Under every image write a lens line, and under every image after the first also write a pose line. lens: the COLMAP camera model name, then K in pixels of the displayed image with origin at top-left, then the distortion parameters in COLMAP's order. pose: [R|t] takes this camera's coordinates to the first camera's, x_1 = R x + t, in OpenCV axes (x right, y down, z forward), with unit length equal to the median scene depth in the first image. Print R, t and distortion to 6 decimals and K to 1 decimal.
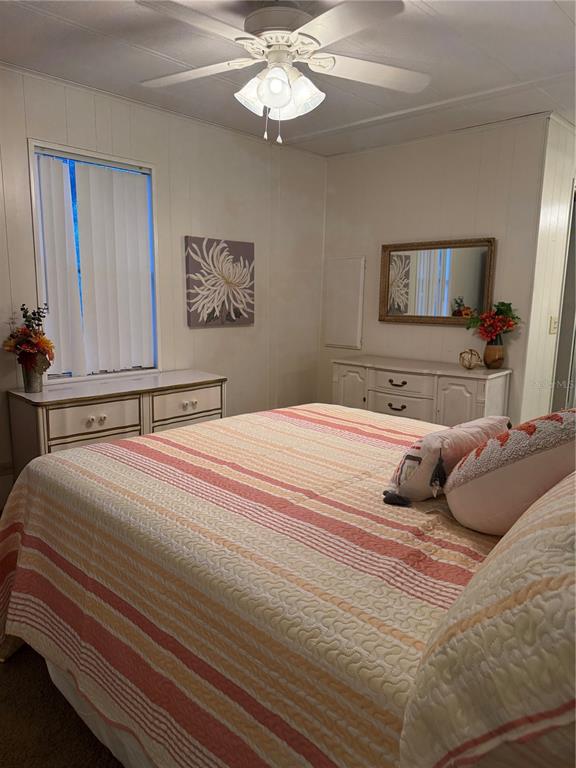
lens RADIAL K [[543.6, 0, 295.4], [0, 543.6, 378.8], [0, 0, 1]] dist [0.028063, -0.017810]
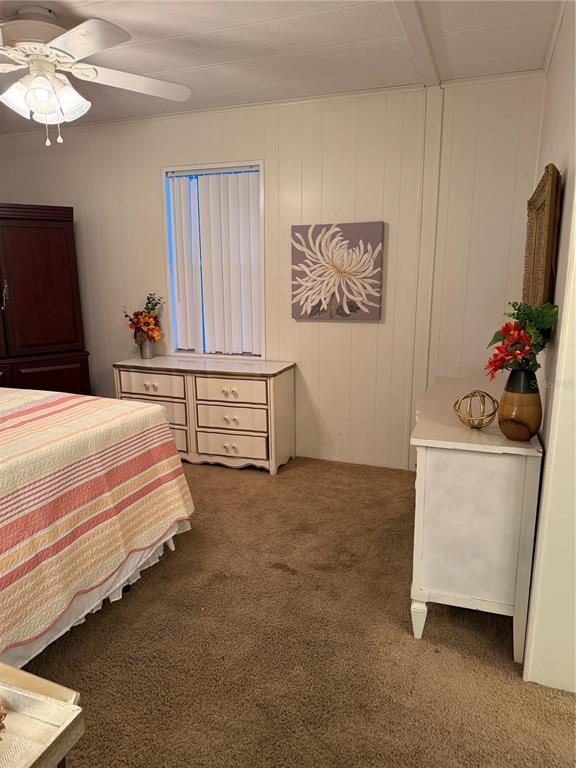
lens RADIAL K [[543.6, 0, 292.9], [0, 543.6, 390.8], [0, 0, 1]] dist [0.028063, -0.017810]
pose [[0.382839, 0.171618, -0.907735, 0.706977], [-0.130784, 0.982765, 0.130645, -0.095087], [0.914511, 0.068701, 0.398685, 0.607507]]
